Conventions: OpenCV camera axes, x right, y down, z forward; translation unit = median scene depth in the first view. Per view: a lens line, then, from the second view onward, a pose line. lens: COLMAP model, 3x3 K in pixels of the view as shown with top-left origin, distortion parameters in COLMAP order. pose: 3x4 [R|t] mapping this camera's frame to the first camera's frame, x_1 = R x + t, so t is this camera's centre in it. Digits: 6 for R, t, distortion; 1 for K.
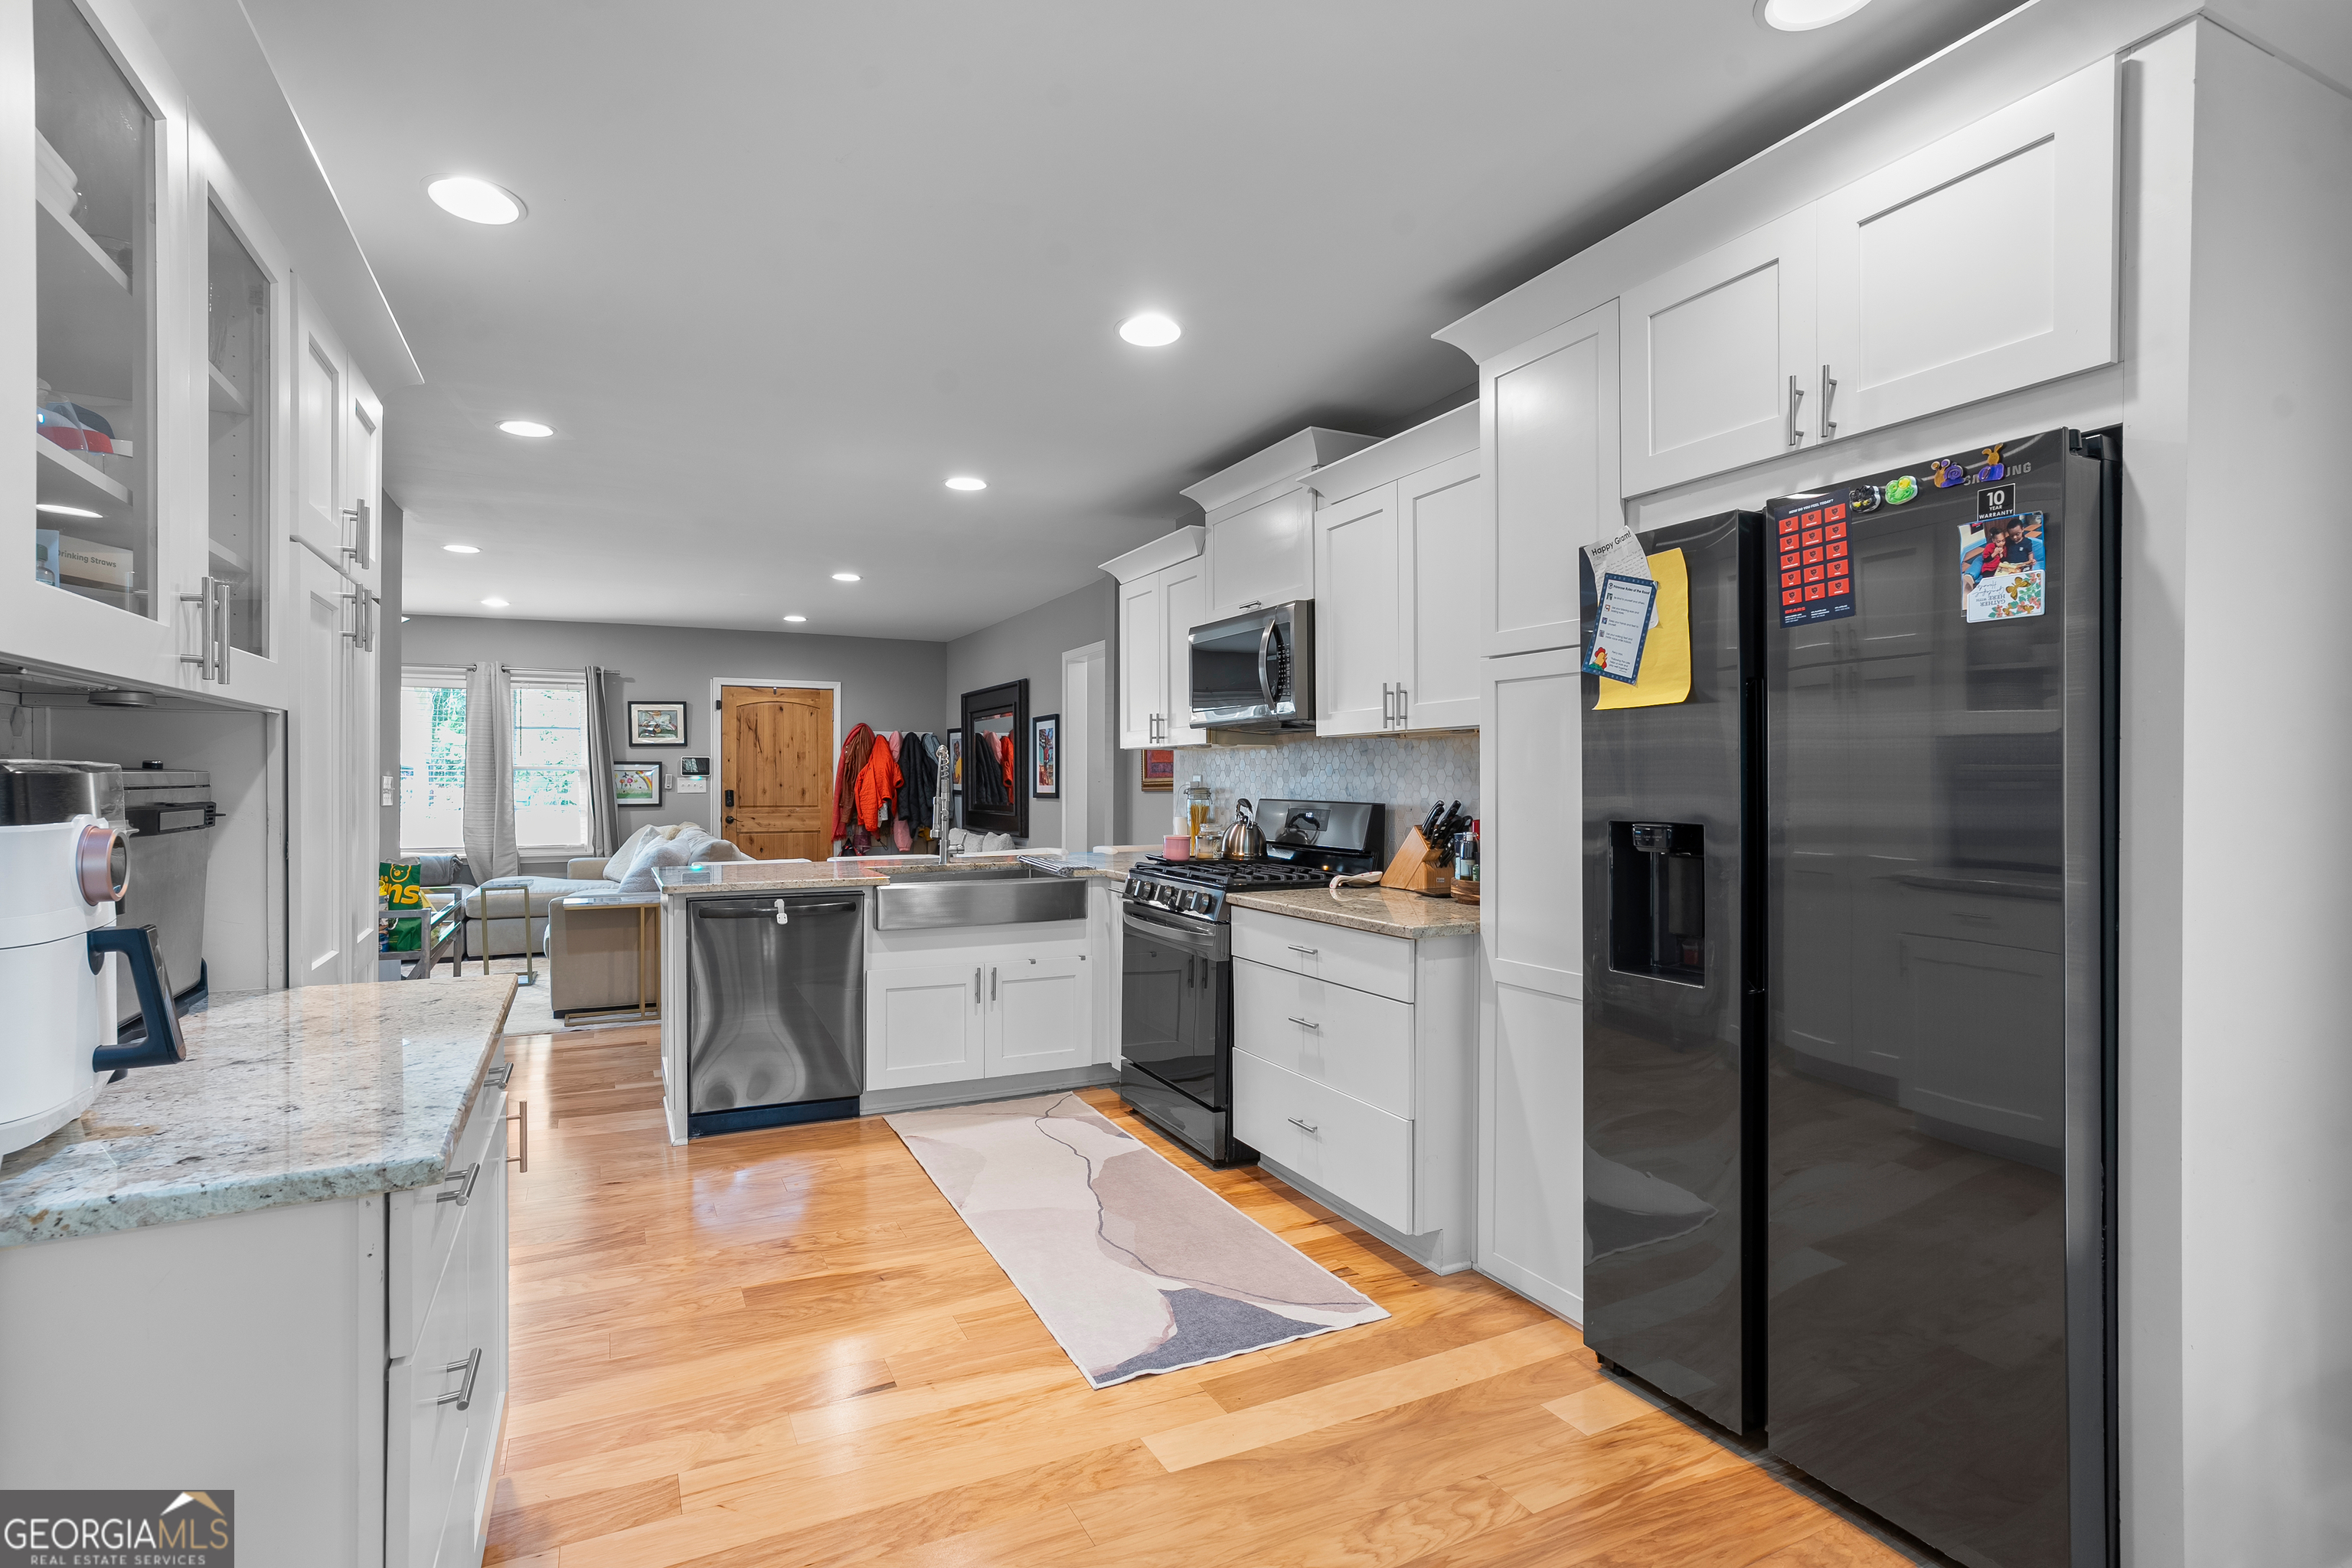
lens RADIAL K [[1133.4, 0, 1174.0], [0, 1133.4, 781.6], [0, 0, 1]] dist [-0.023434, 0.000240]
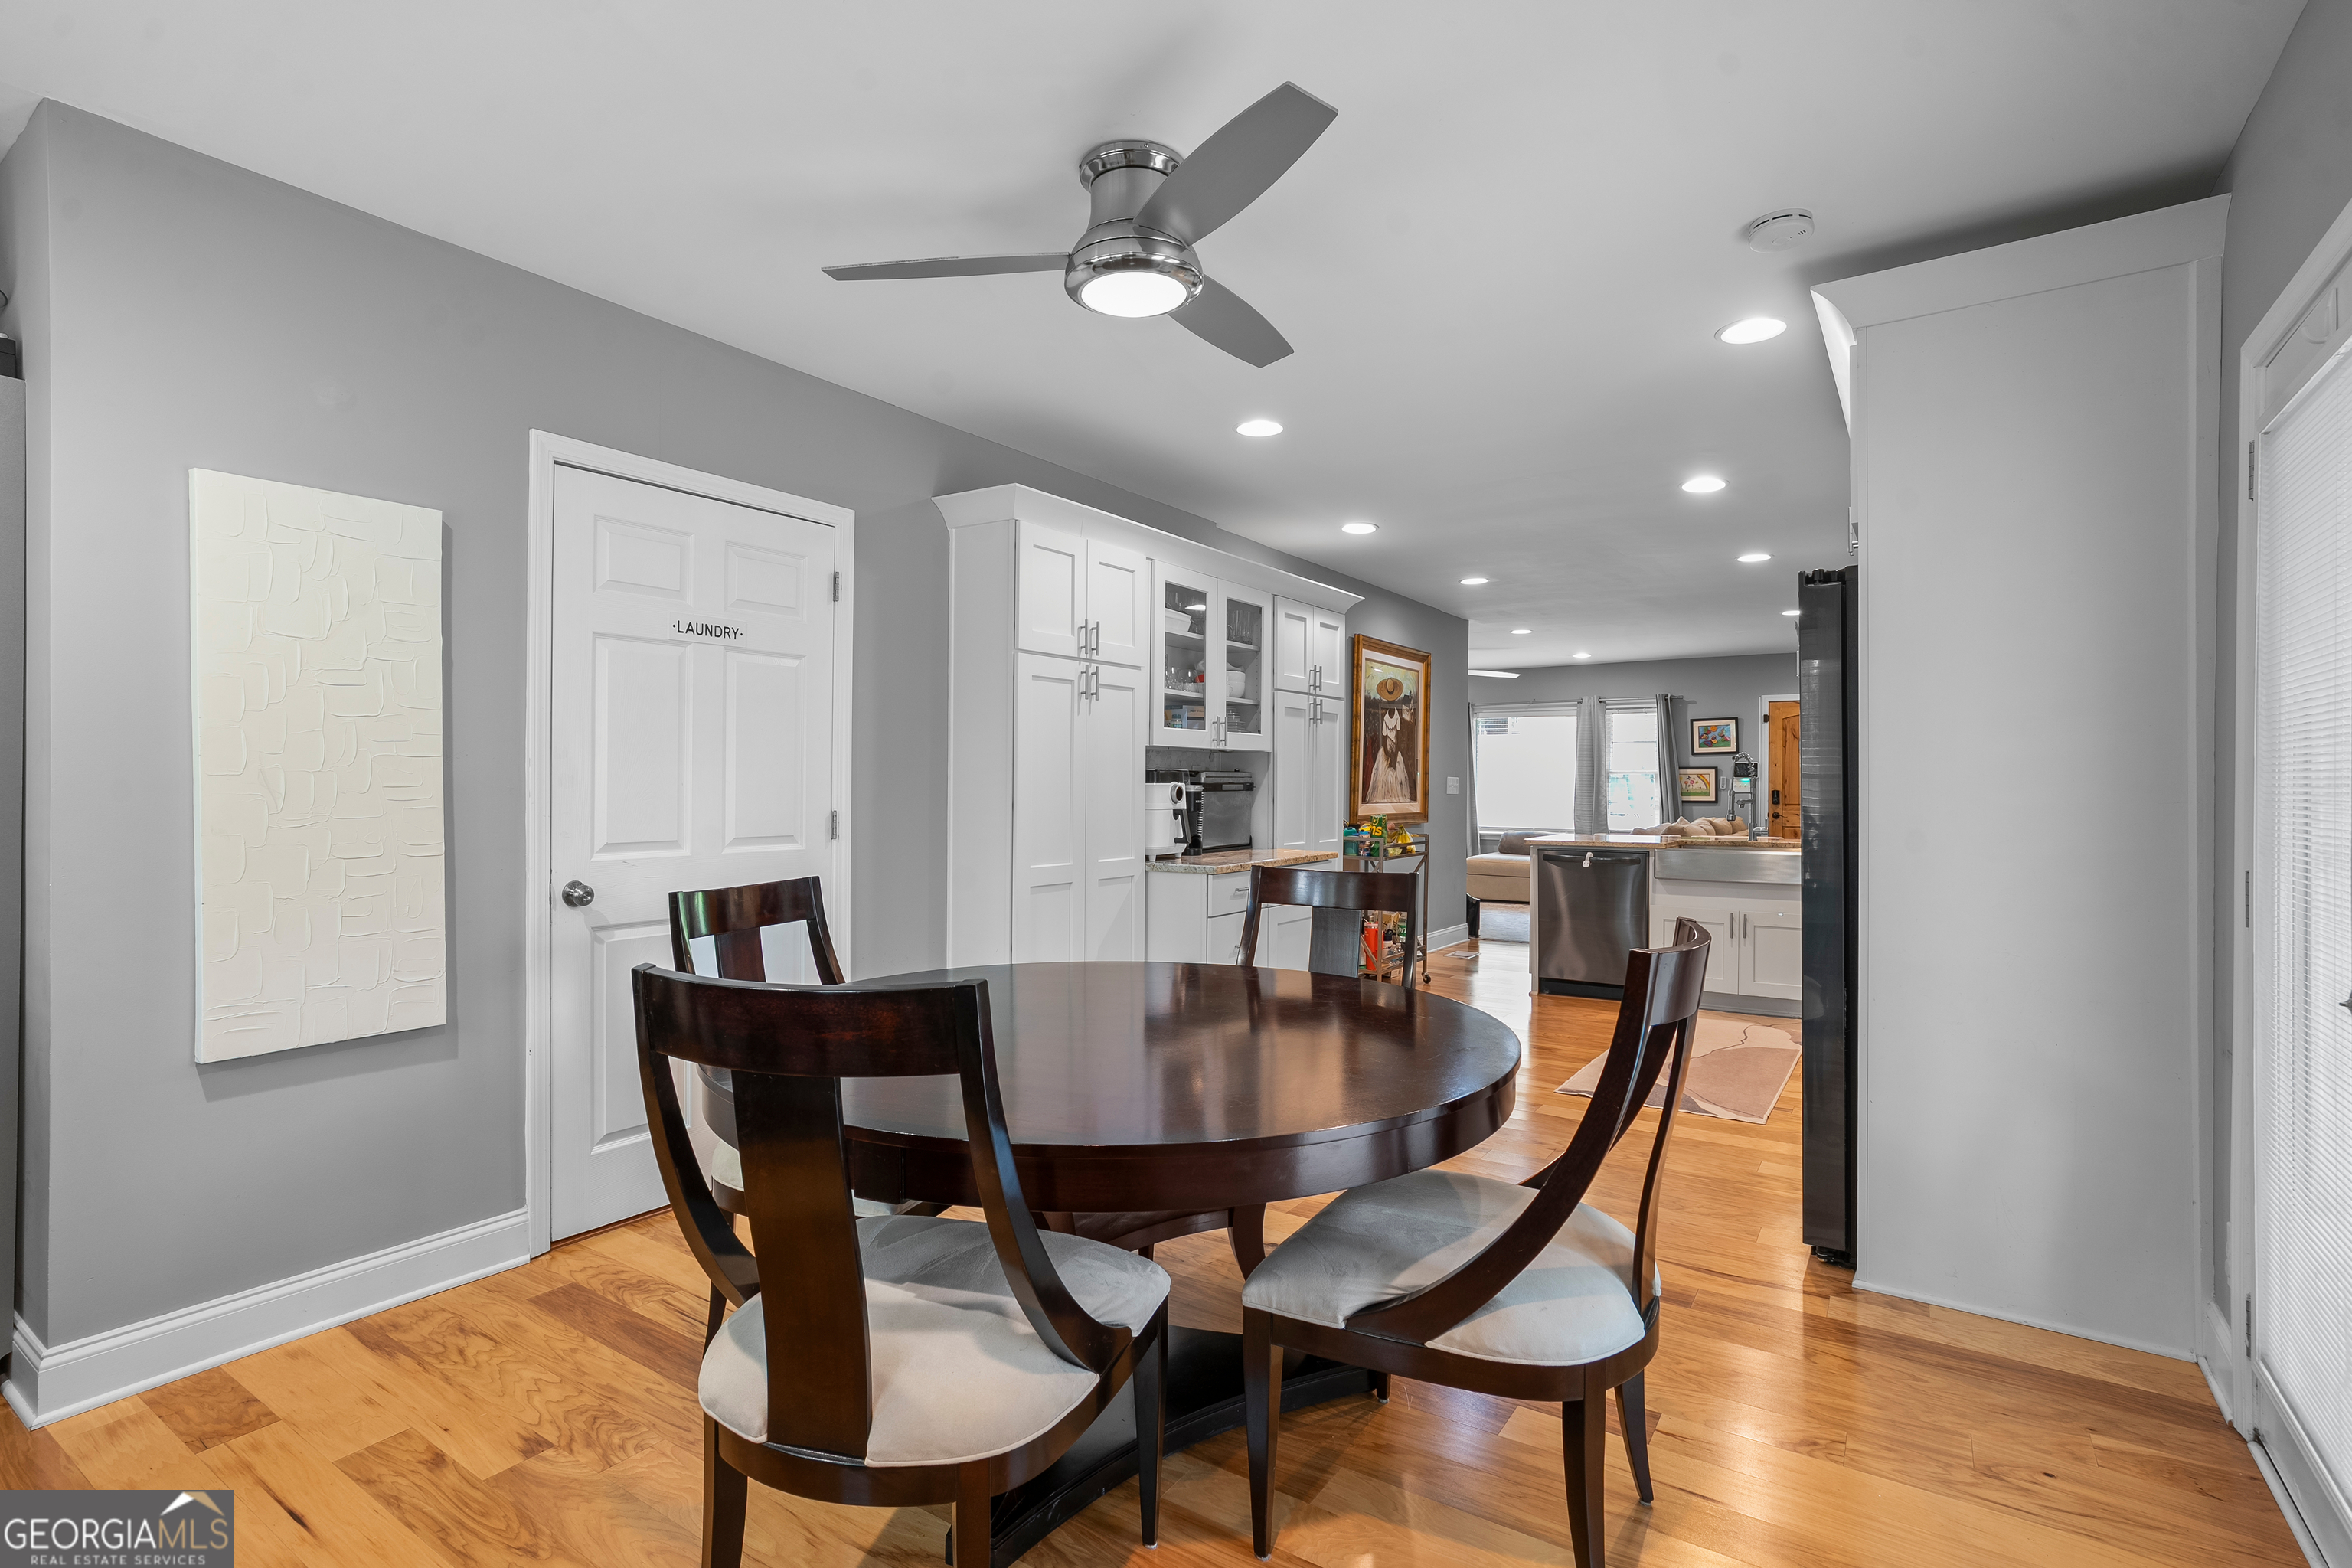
lens RADIAL K [[1133.4, 0, 1172.6], [0, 1133.4, 779.6], [0, 0, 1]] dist [-0.023434, 0.000240]
pose [[0.500391, -0.000668, -0.865799, 0.318419], [-0.005282, 0.999979, -0.003824, 0.004434], [0.865783, 0.006487, 0.500377, -0.133596]]
